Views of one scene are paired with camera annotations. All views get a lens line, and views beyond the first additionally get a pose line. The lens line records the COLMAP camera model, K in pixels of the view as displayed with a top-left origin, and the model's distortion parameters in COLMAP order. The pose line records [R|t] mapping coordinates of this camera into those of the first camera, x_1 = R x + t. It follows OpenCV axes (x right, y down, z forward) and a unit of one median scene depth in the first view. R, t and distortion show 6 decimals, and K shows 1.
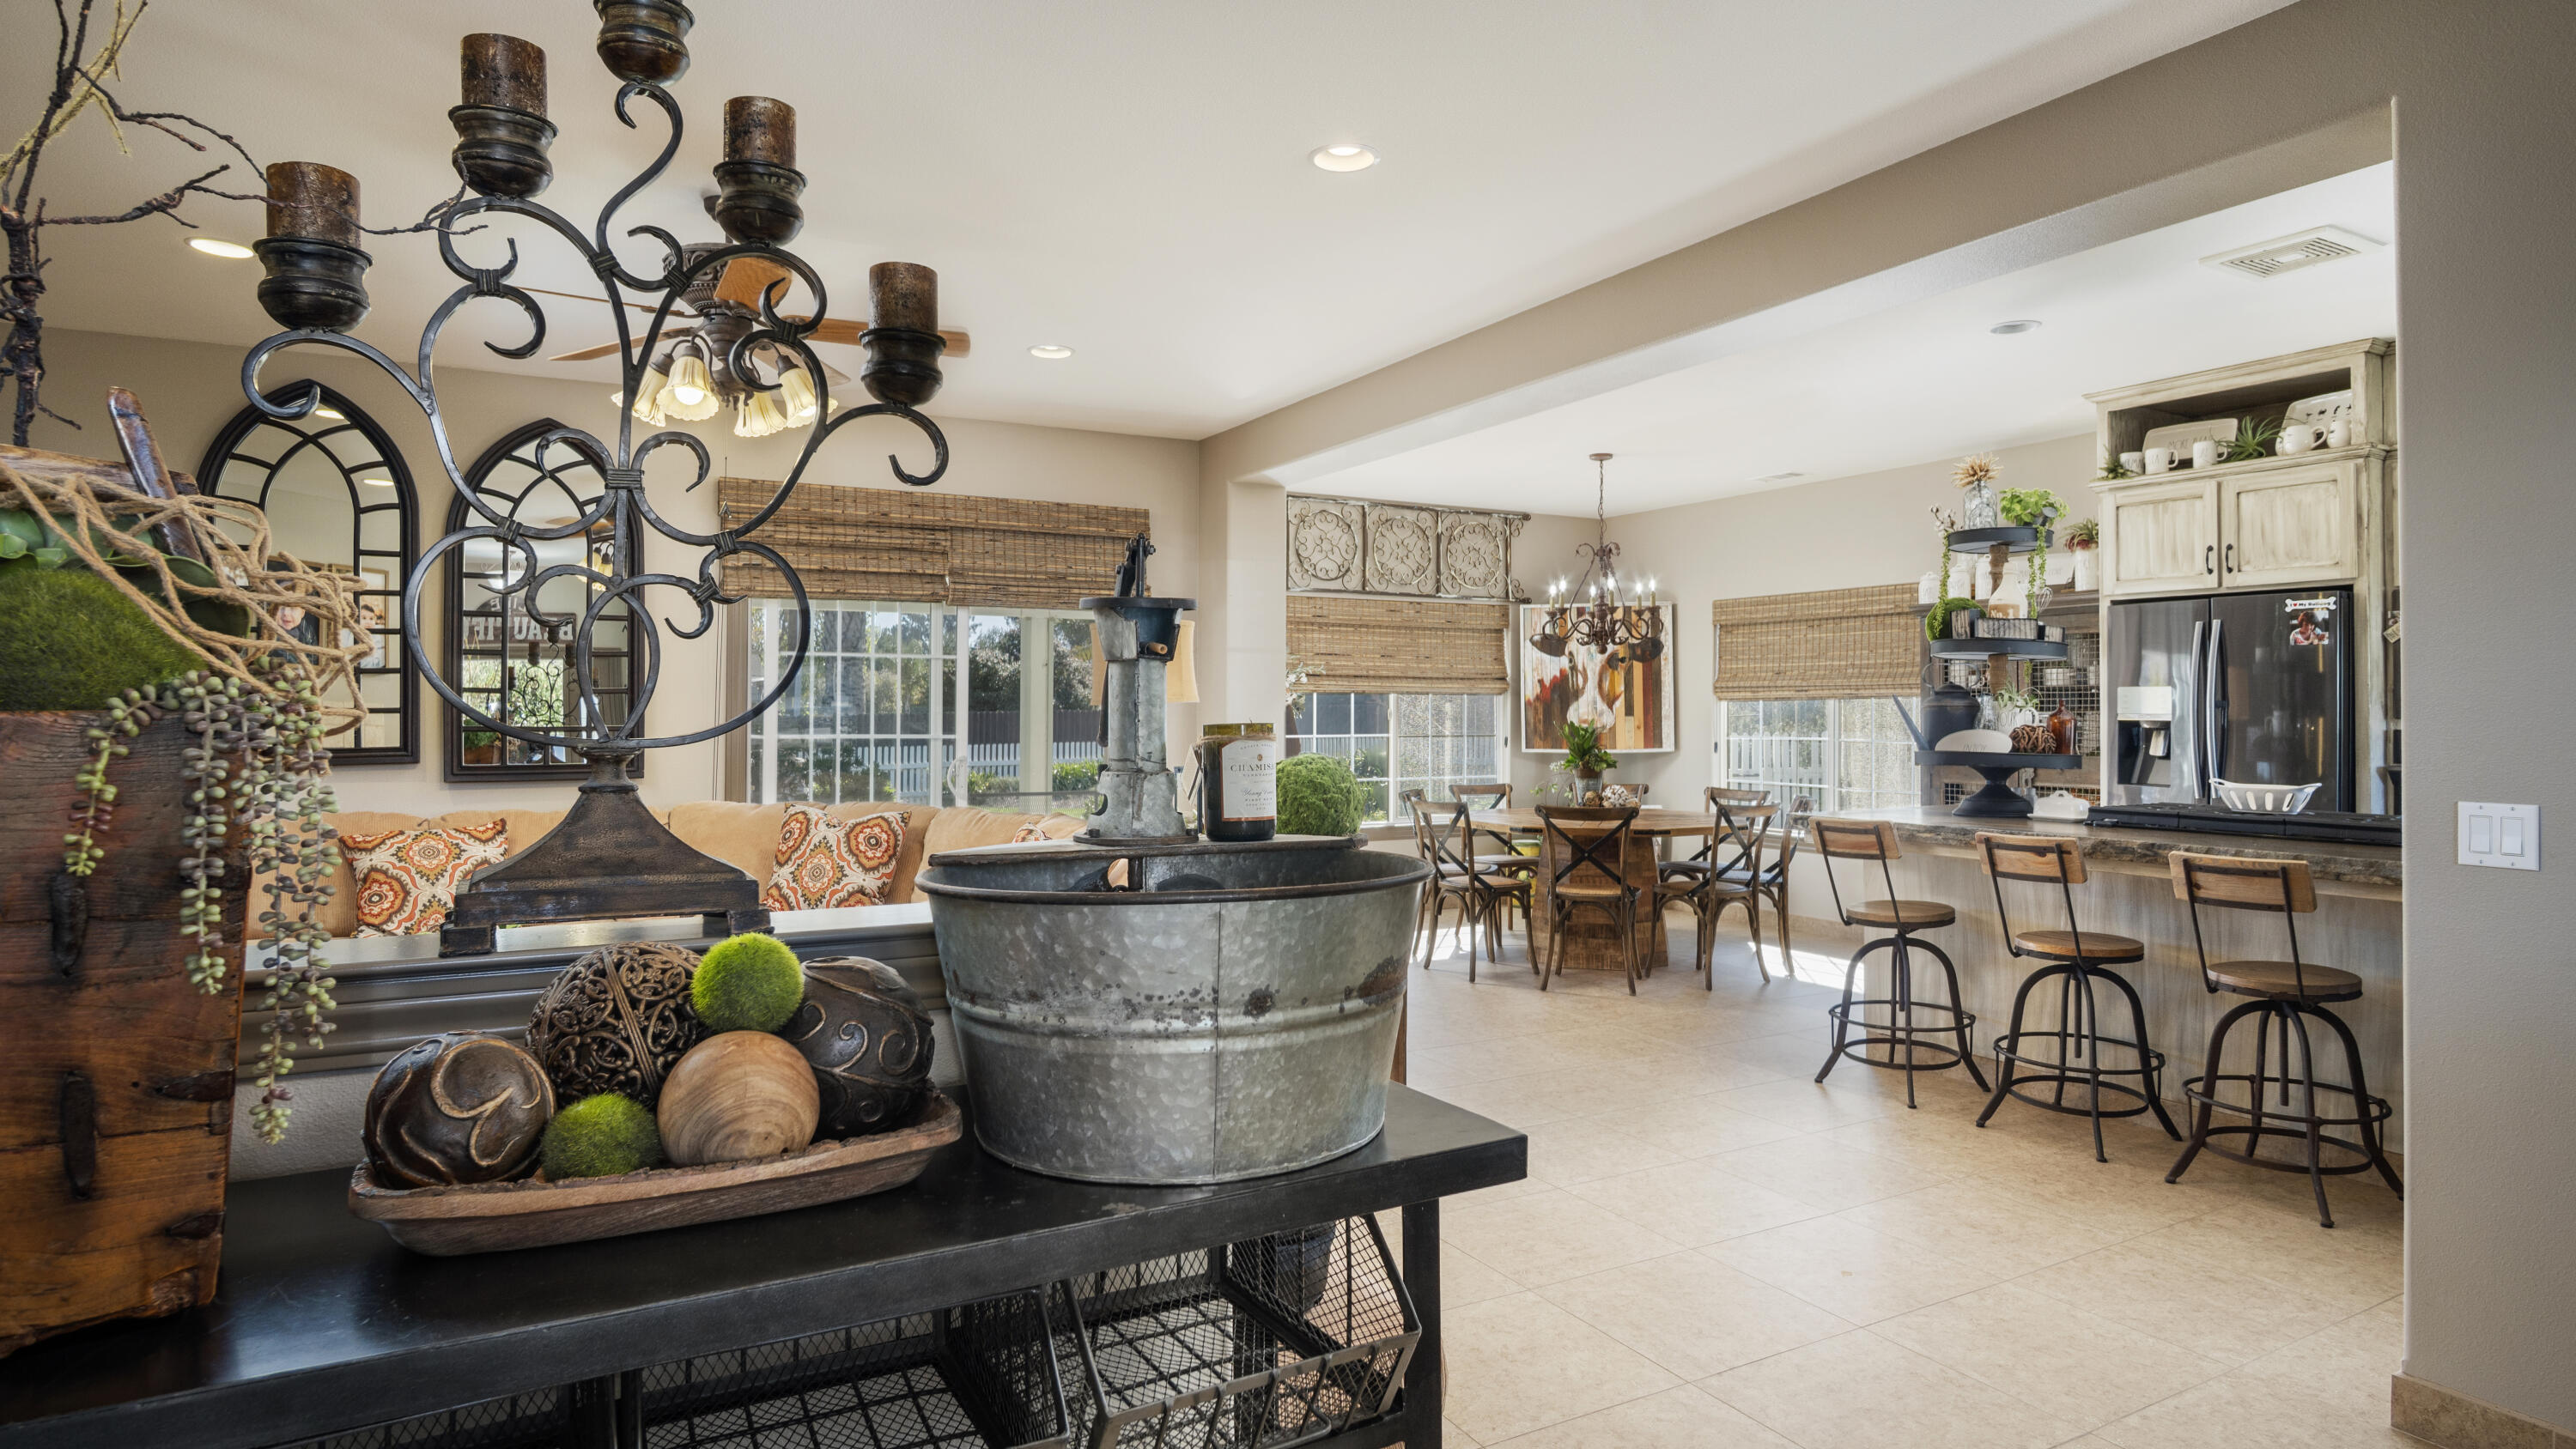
lens RADIAL K [[1382.2, 0, 1286.9], [0, 1382.2, 693.5], [0, 0, 1]] dist [-0.036682, 0.000505]
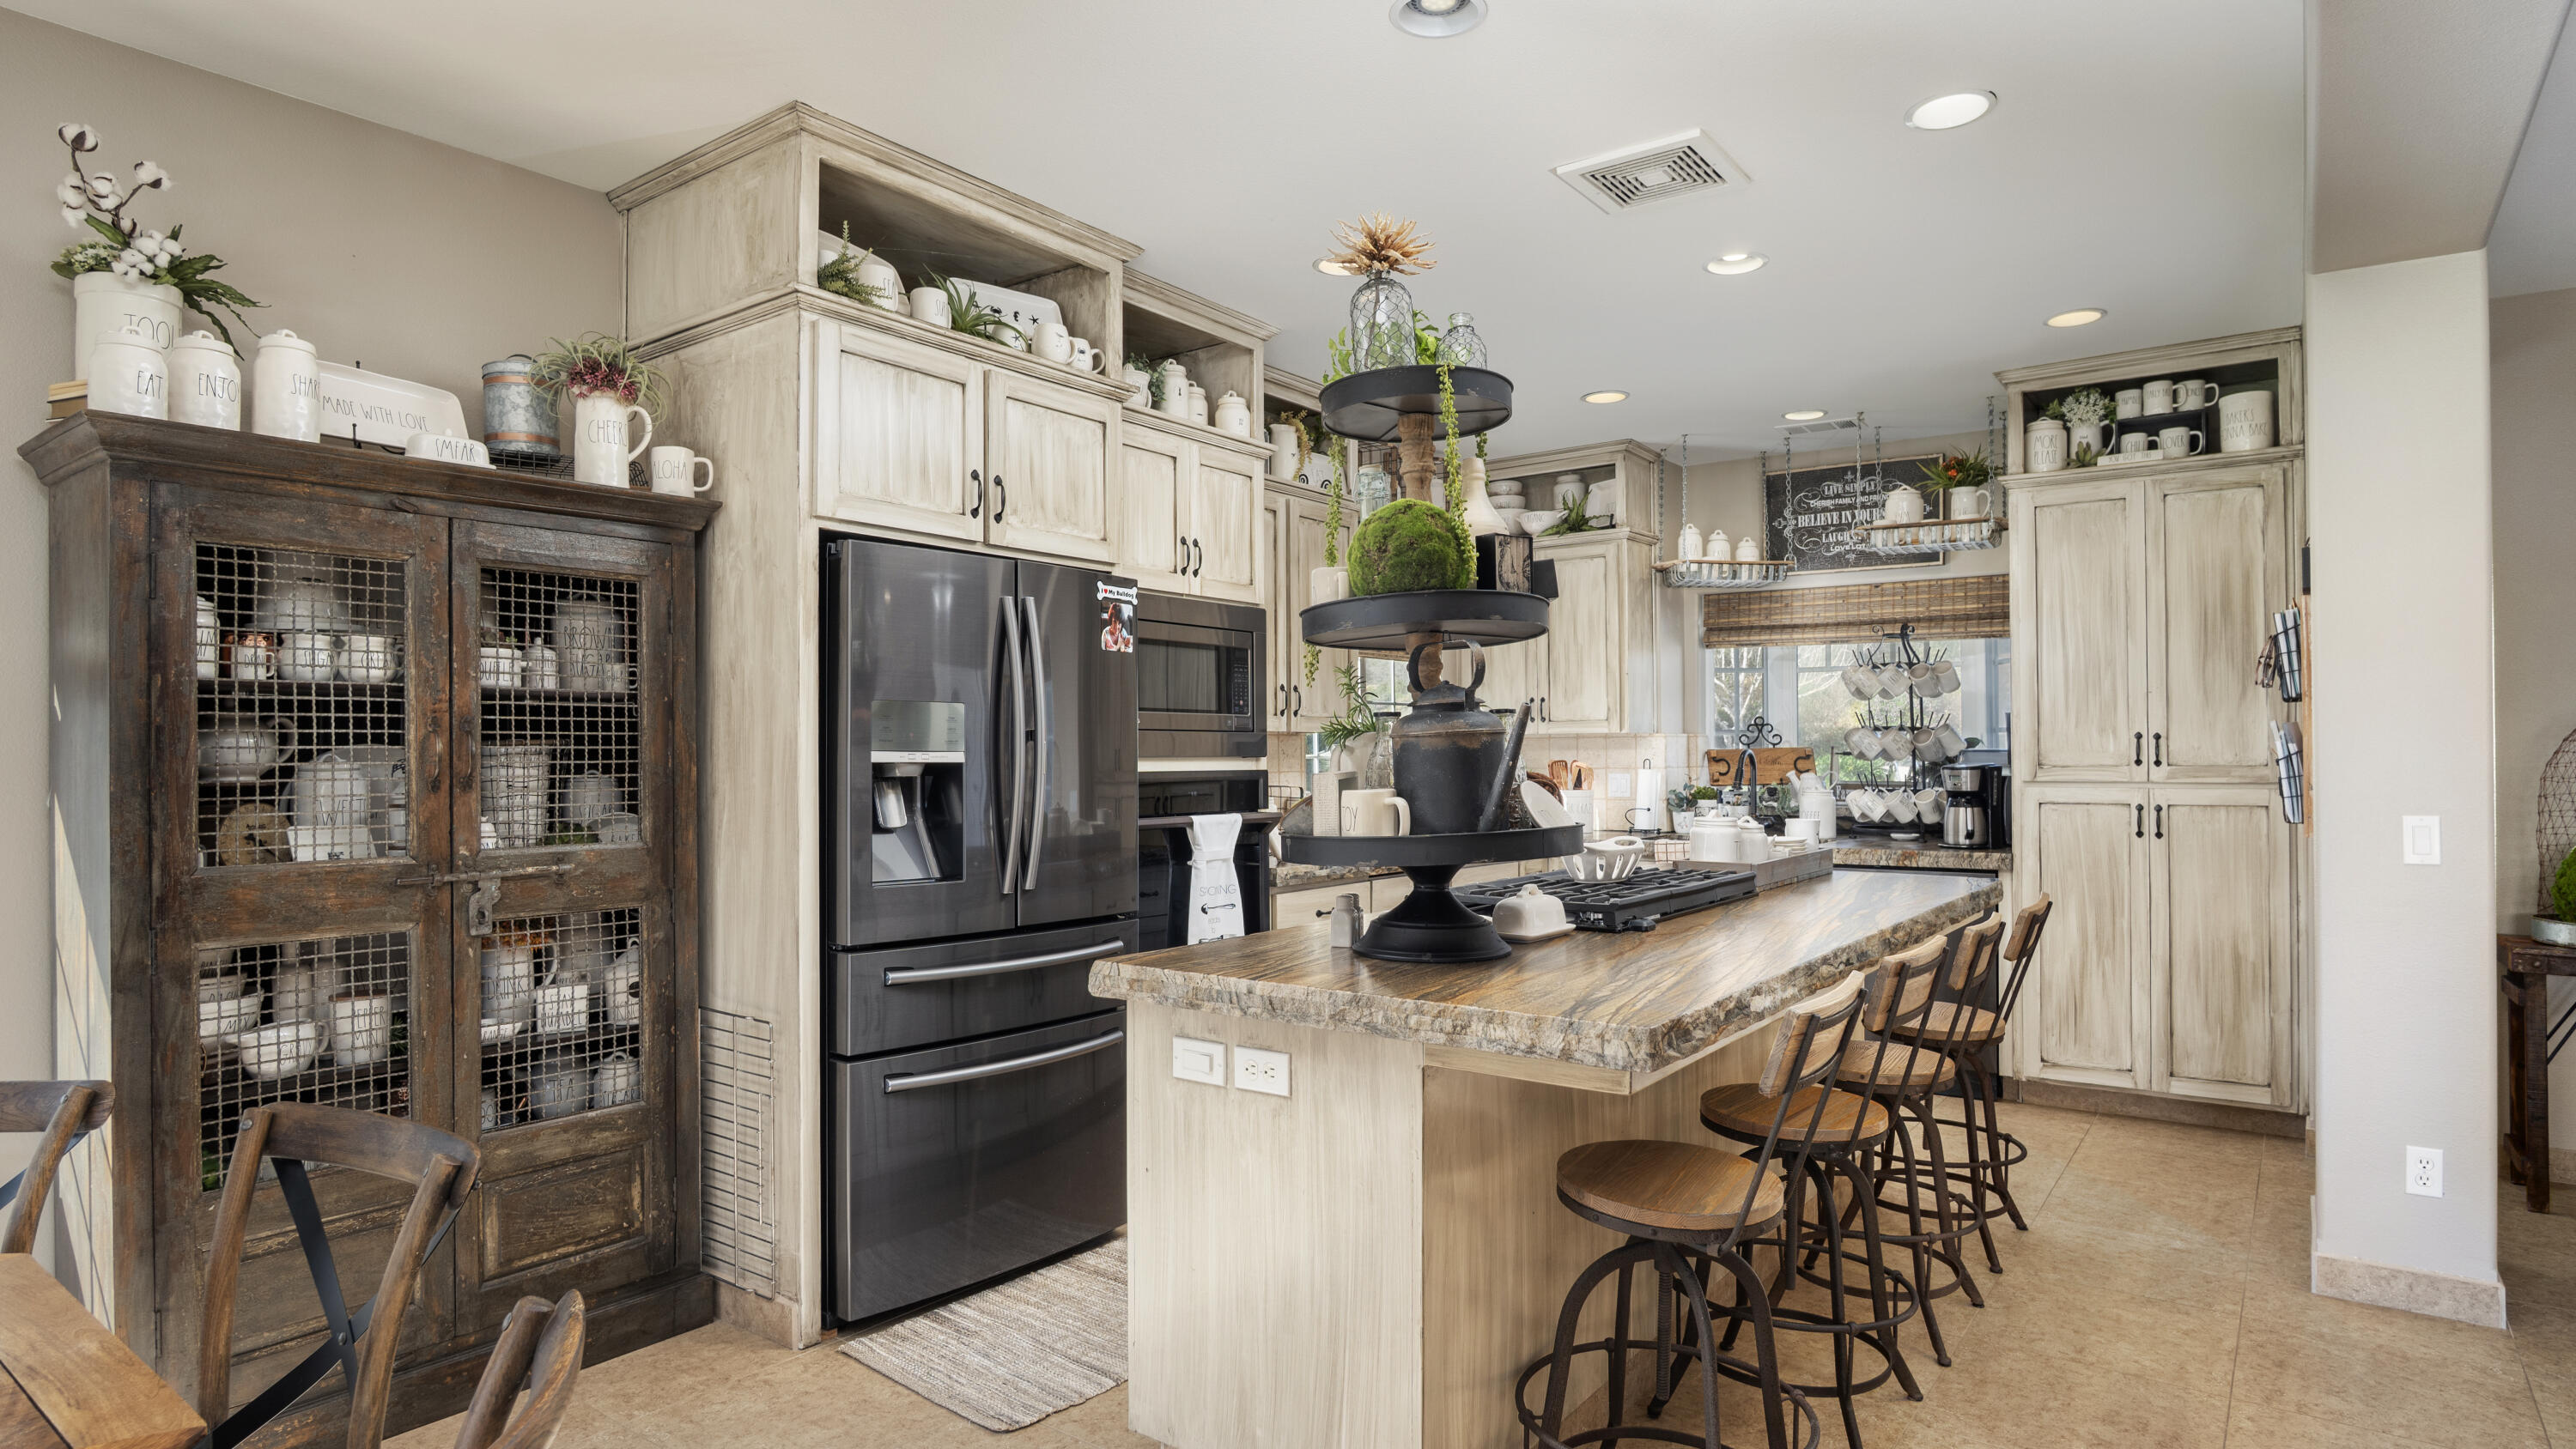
lens RADIAL K [[1391.8, 0, 1278.7], [0, 1391.8, 746.0], [0, 0, 1]] dist [-0.025374, 0.002212]
pose [[-0.410675, 0.006863, 0.911756, 0.052888], [-0.010753, 0.999866, -0.012369, 0.015179], [-0.911719, -0.014884, -0.410546, 0.901045]]
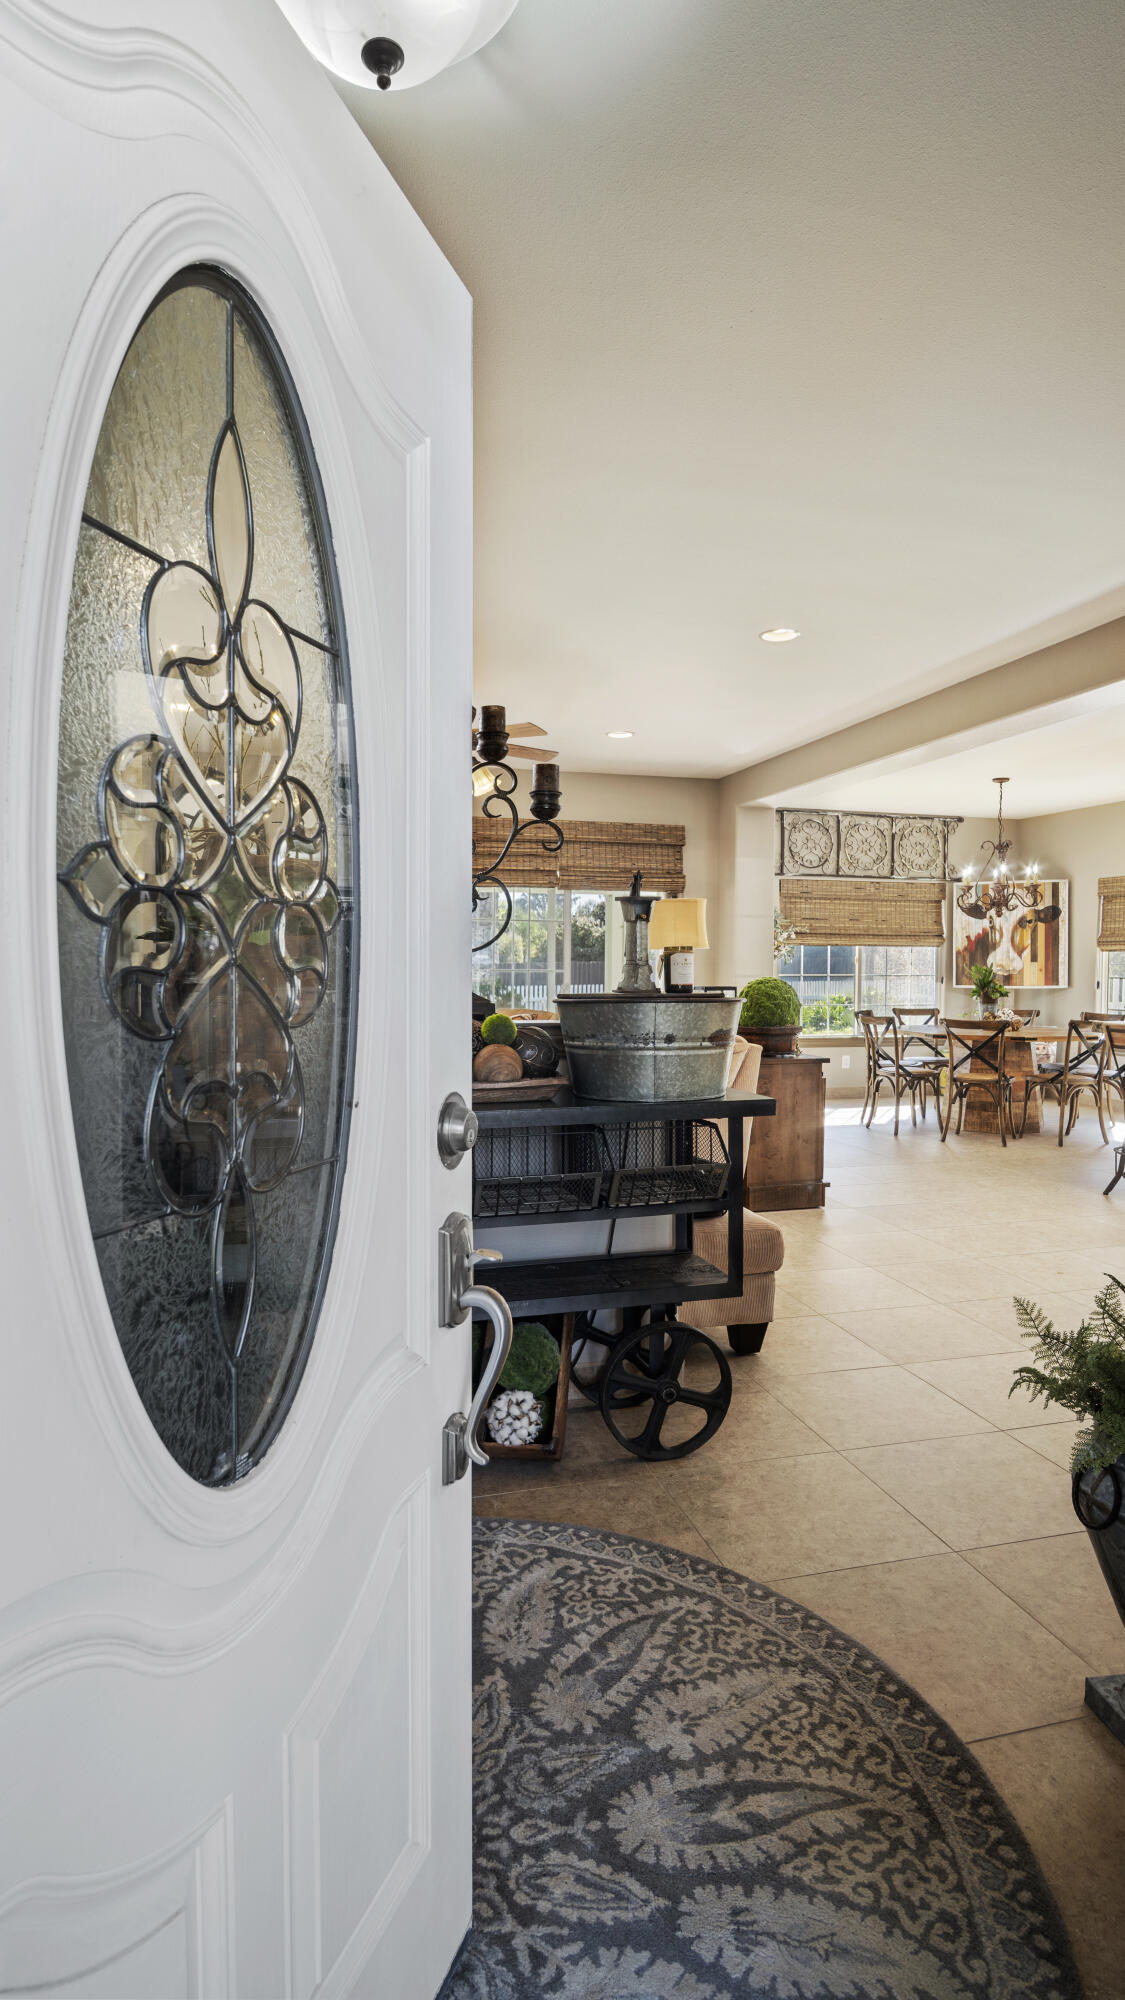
lens RADIAL K [[1068.2, 0, 562.5], [0, 1068.2, 1000.0], [0, 0, 1]] dist [-0.036353, -0.000192]
pose [[0.972642, 0.011368, -0.232029, 0.046021], [-0.000516, 0.998905, 0.046778, 0.006207], [0.232306, -0.045378, 0.971583, -0.201263]]
